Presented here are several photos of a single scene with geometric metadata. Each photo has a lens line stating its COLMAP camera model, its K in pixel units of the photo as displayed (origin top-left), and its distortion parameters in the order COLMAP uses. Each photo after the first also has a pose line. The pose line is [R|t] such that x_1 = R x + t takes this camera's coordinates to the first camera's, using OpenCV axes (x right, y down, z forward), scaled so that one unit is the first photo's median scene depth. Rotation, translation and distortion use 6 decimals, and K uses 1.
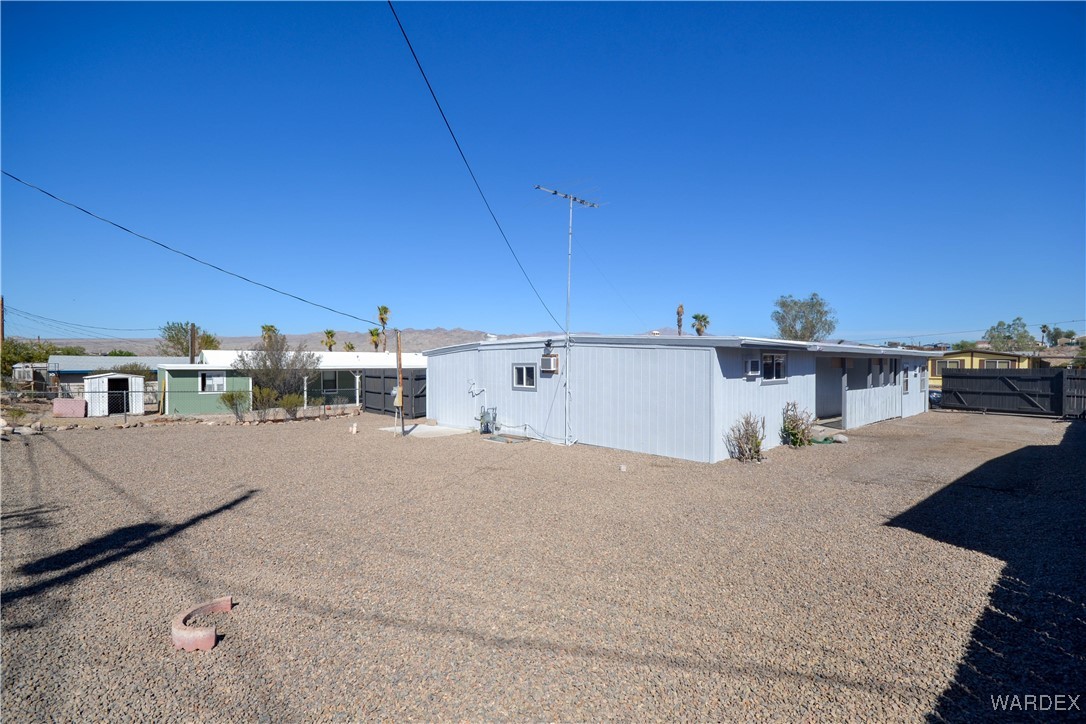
lens RADIAL K [[495.4, 0, 541.6], [0, 495.4, 366.2], [0, 0, 1]] dist [0.002788, -0.004755]
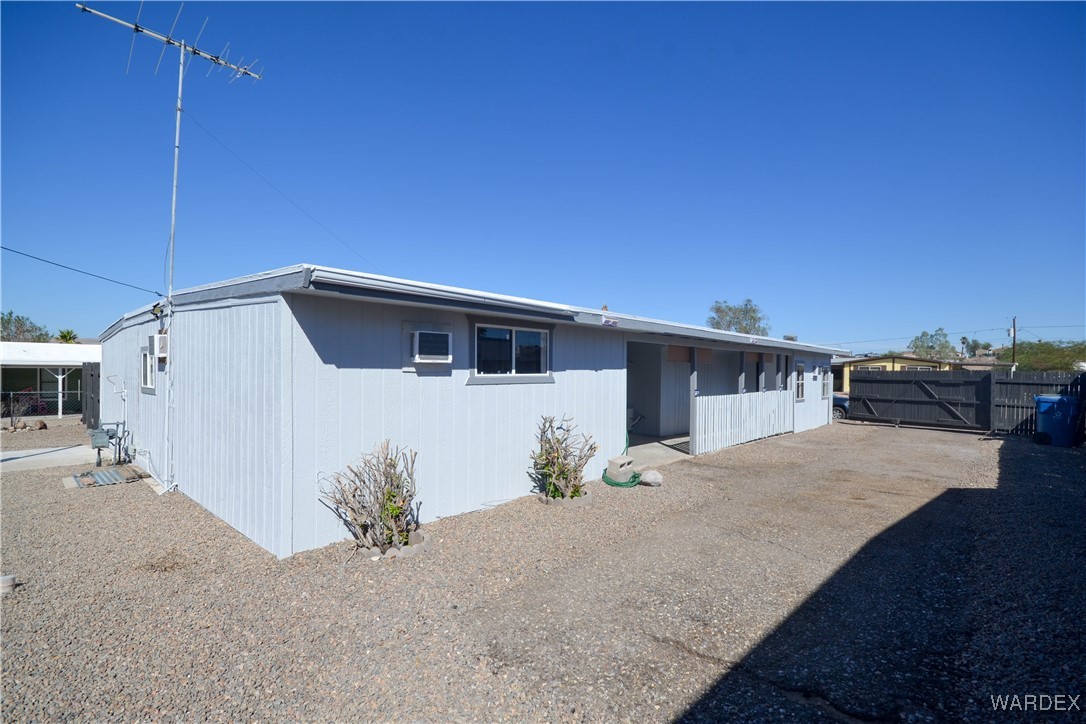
lens RADIAL K [[495.4, 0, 537.6], [0, 495.4, 366.9], [0, 0, 1]] dist [0.002788, -0.004755]
pose [[0.996471, 0.010459, 0.083280, 0.260225], [-0.009516, 0.999886, -0.011704, 0.014265], [-0.083393, 0.010870, 0.996457, 0.263027]]
